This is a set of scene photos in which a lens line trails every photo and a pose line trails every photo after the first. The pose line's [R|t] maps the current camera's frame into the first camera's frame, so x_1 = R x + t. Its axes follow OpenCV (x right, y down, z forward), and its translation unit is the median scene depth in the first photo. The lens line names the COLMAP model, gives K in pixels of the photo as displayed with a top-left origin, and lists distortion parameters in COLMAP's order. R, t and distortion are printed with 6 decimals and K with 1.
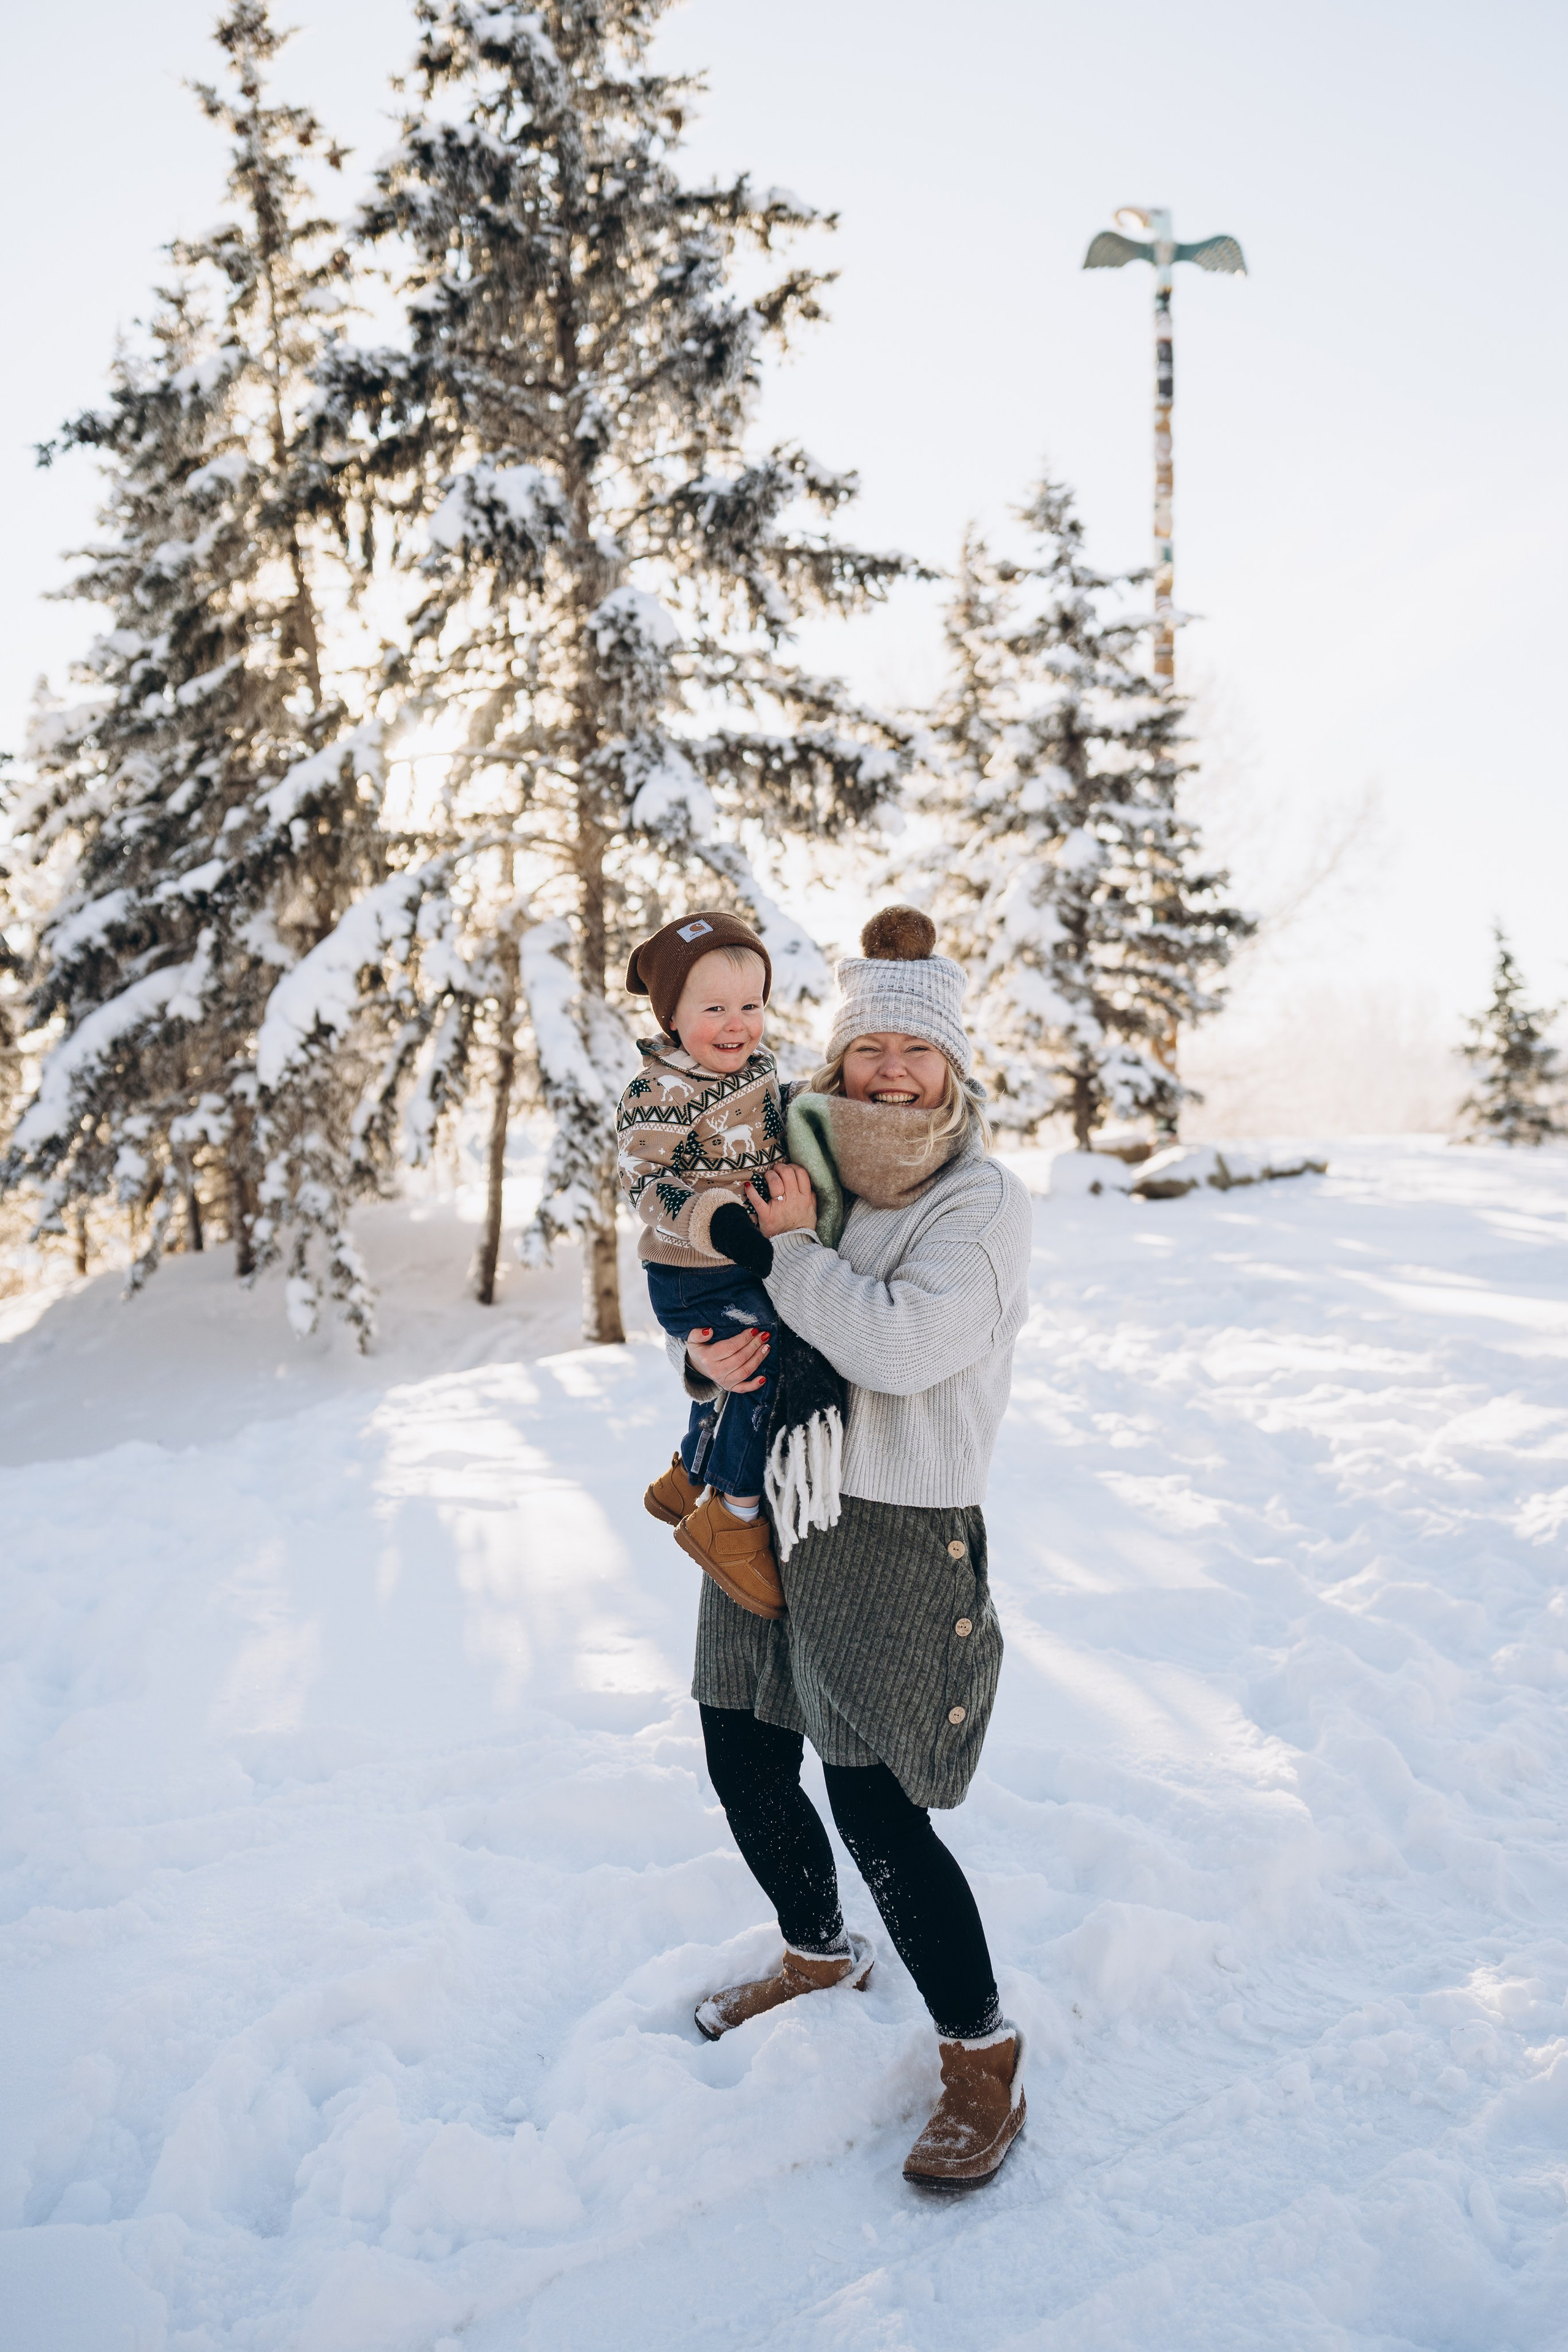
lens RADIAL K [[1911.8, 0, 791.4], [0, 1911.8, 1179.7], [0, 0, 1]] dist [0.002001, -0.006208]
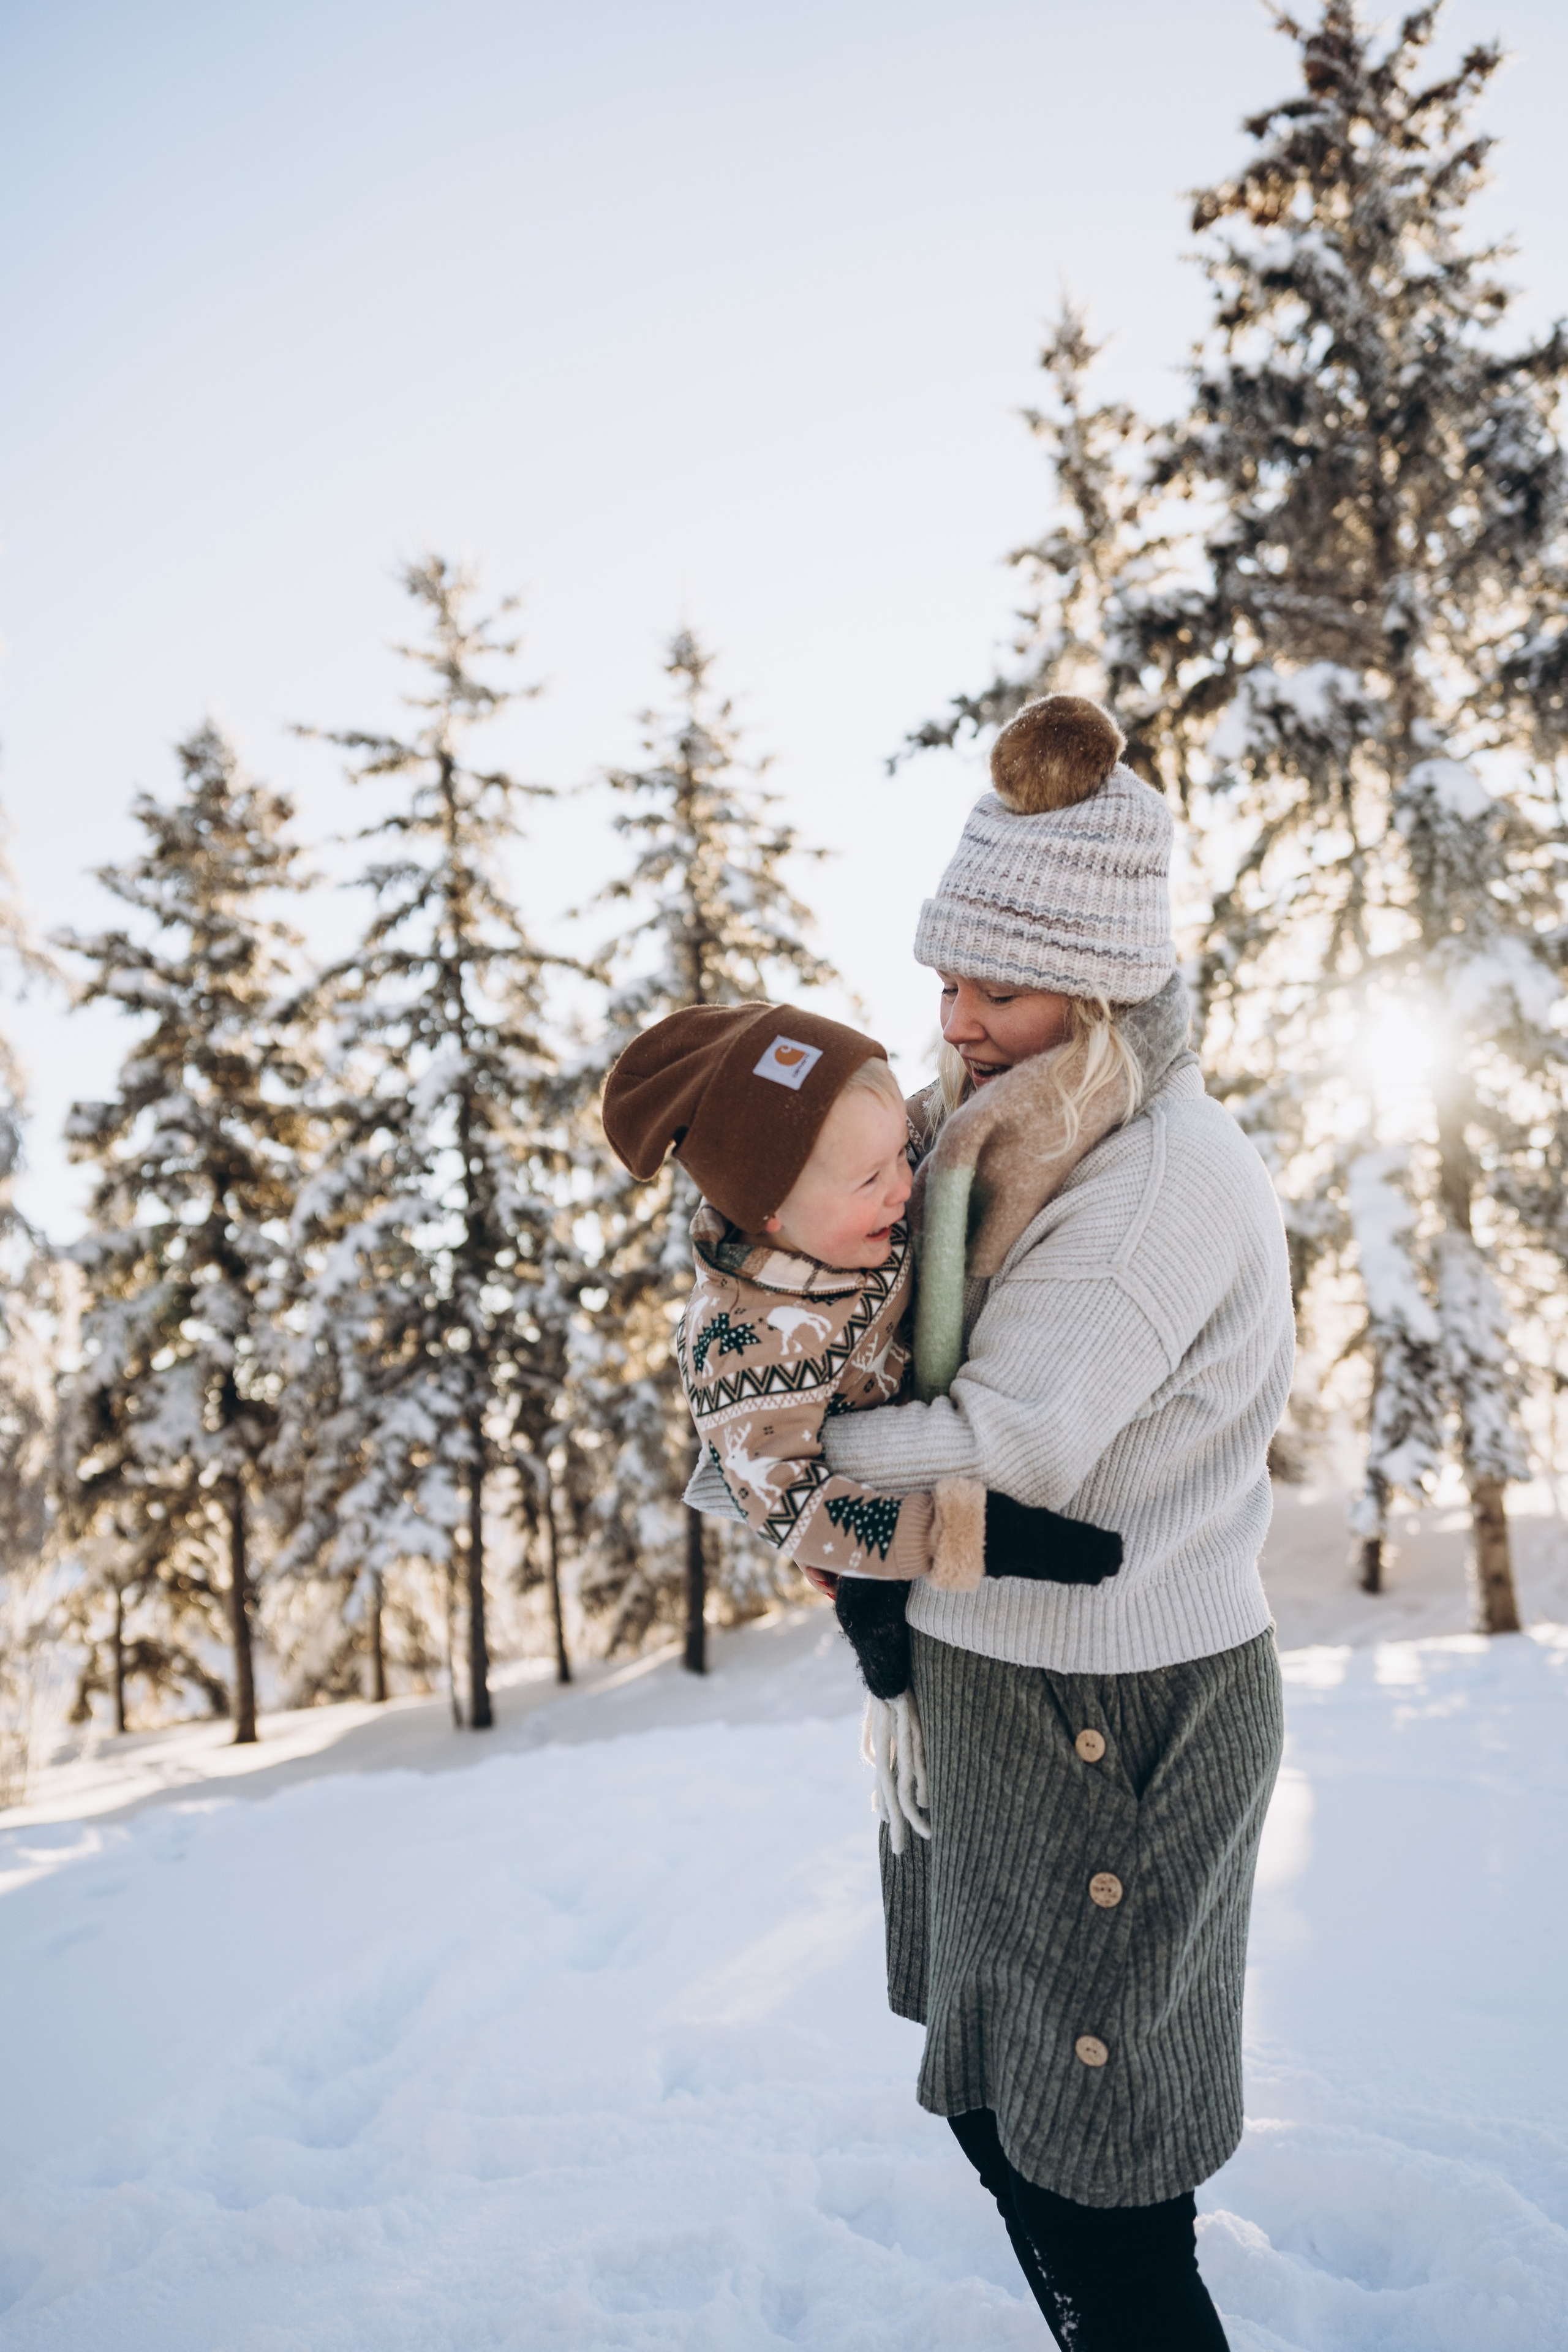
lens RADIAL K [[1911.8, 0, 791.4], [0, 1911.8, 1179.7], [0, 0, 1]] dist [0.002001, -0.006208]
pose [[0.872463, -0.082712, -0.481629, 0.054808], [0.003353, 0.986562, -0.163353, 0.022228], [0.488668, 0.140904, 0.861016, 0.087366]]
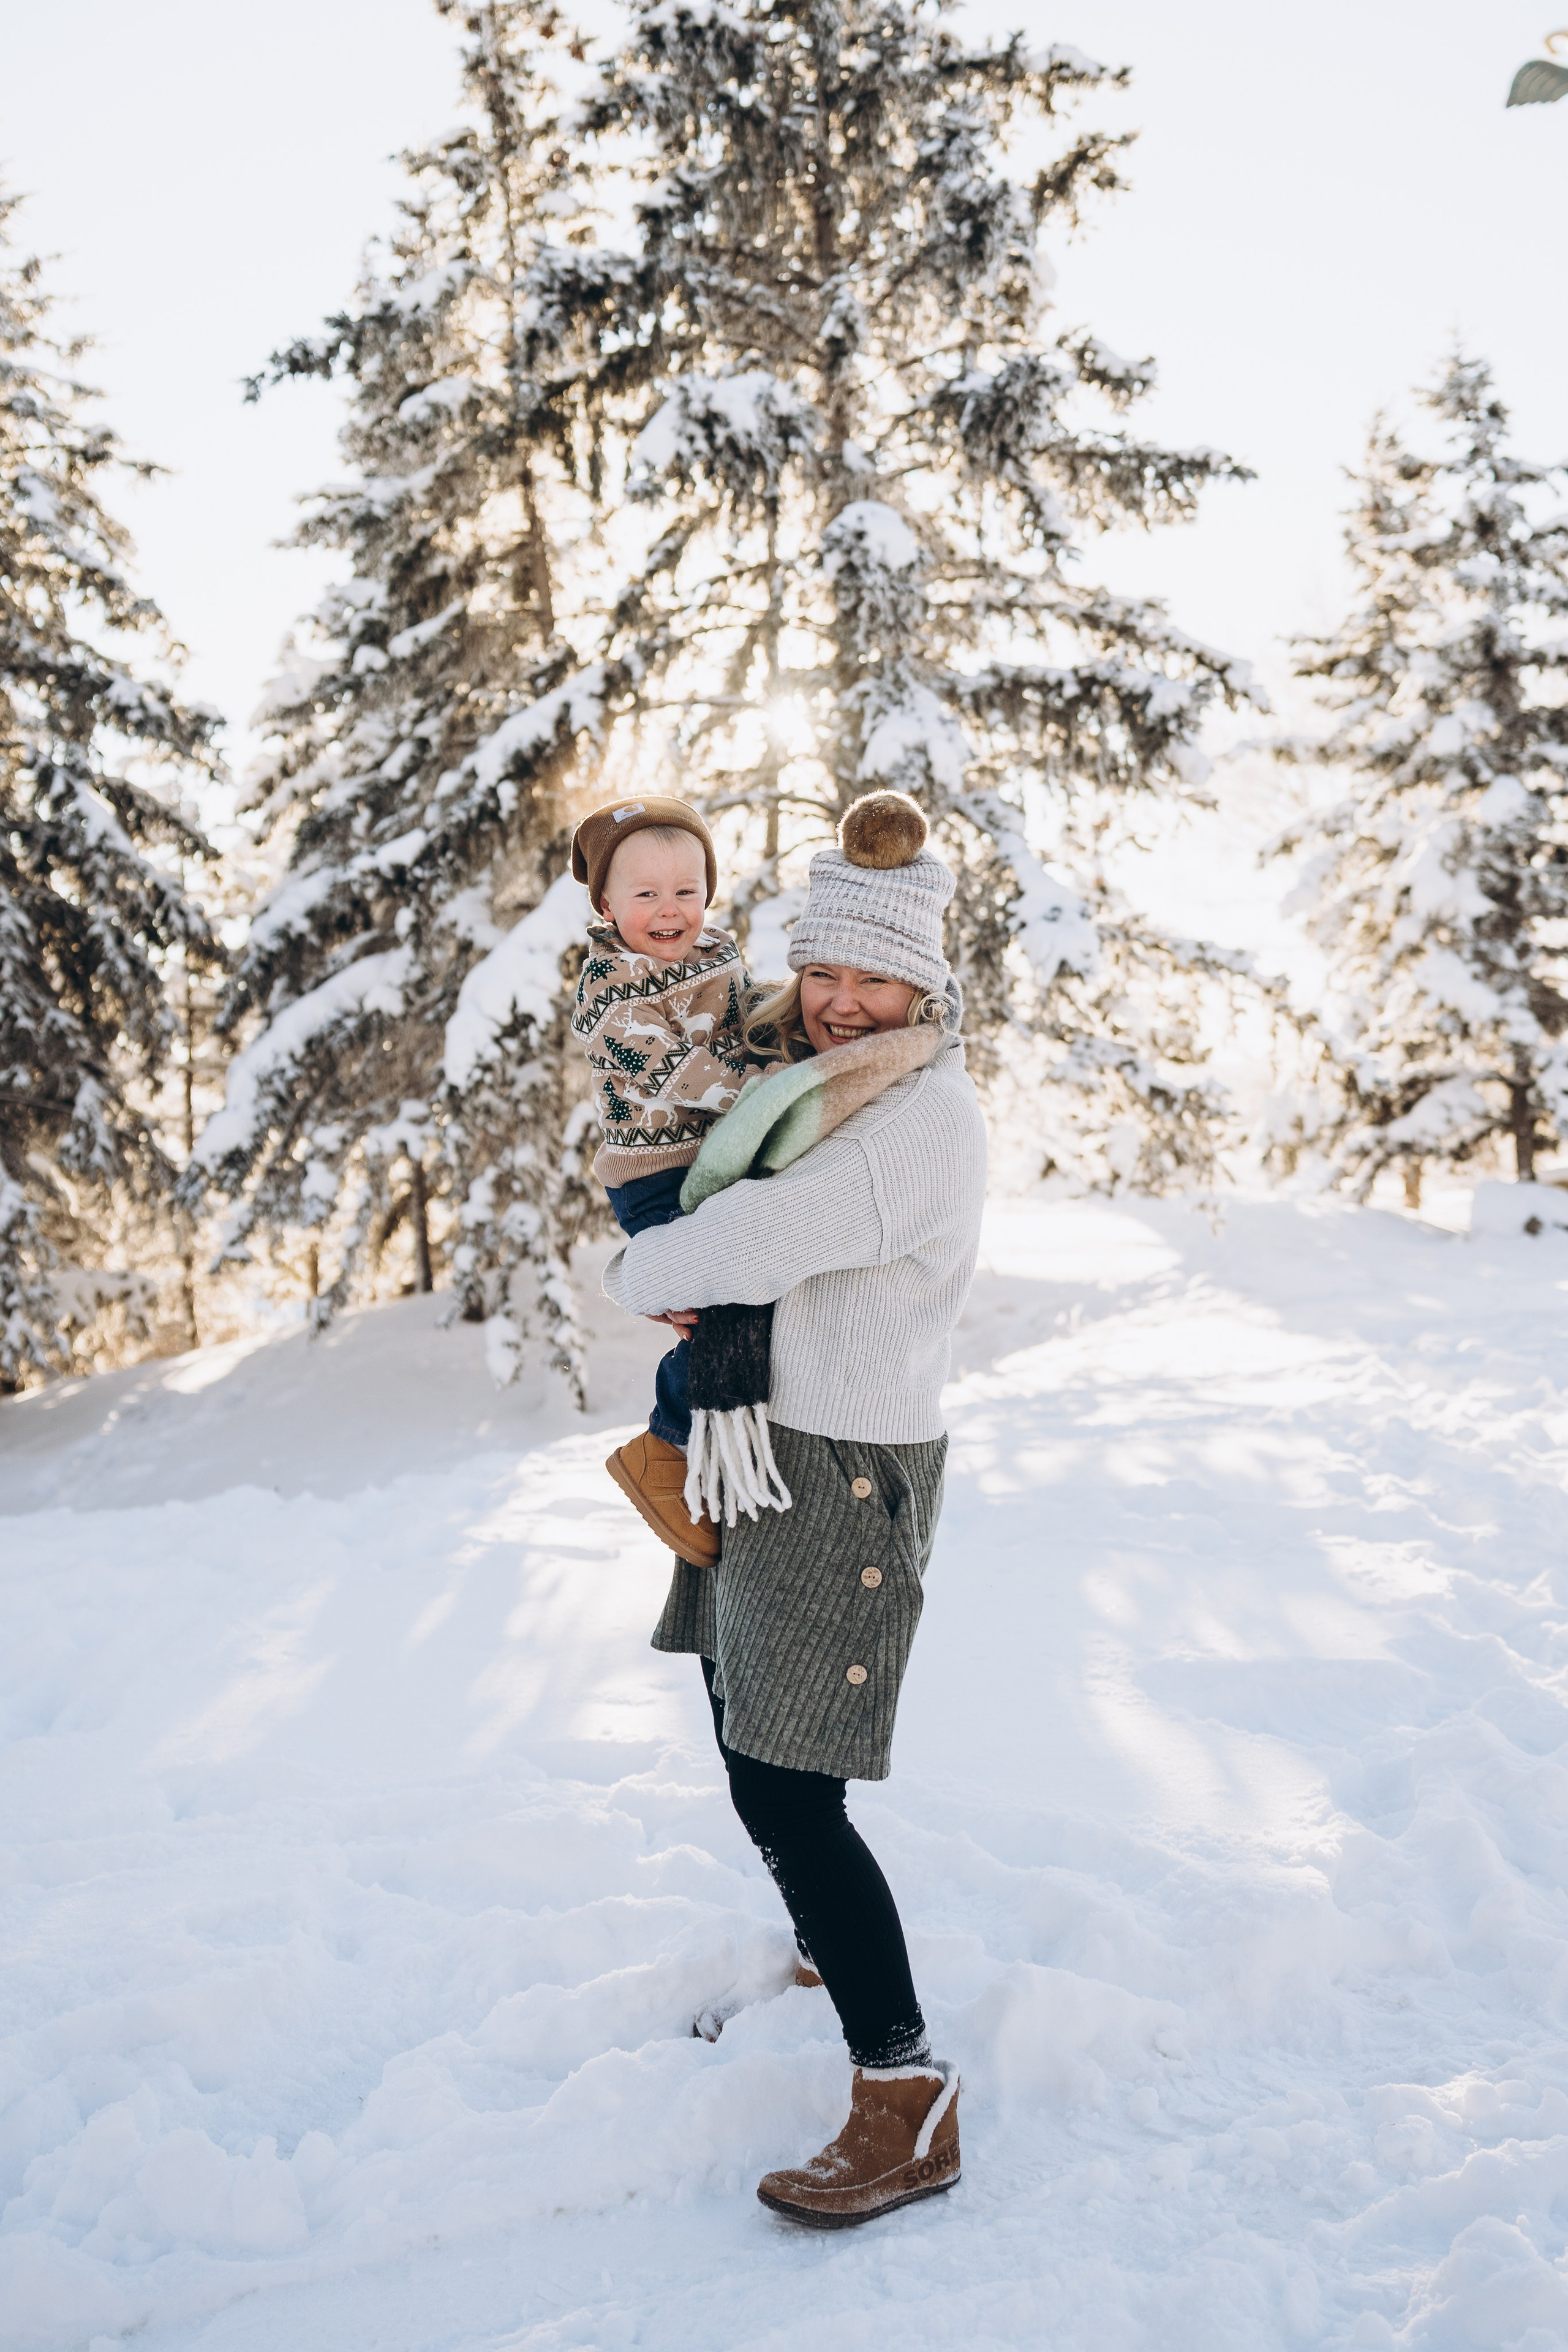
lens RADIAL K [[2382.6, 0, 853.3], [0, 2382.6, 983.3], [0, 0, 1]] dist [0.004766, -0.008023]
pose [[0.986837, -0.011041, -0.161341, 0.064930], [-0.005894, 0.994548, -0.104110, 0.013360], [0.161611, 0.103691, 0.981392, -0.023938]]
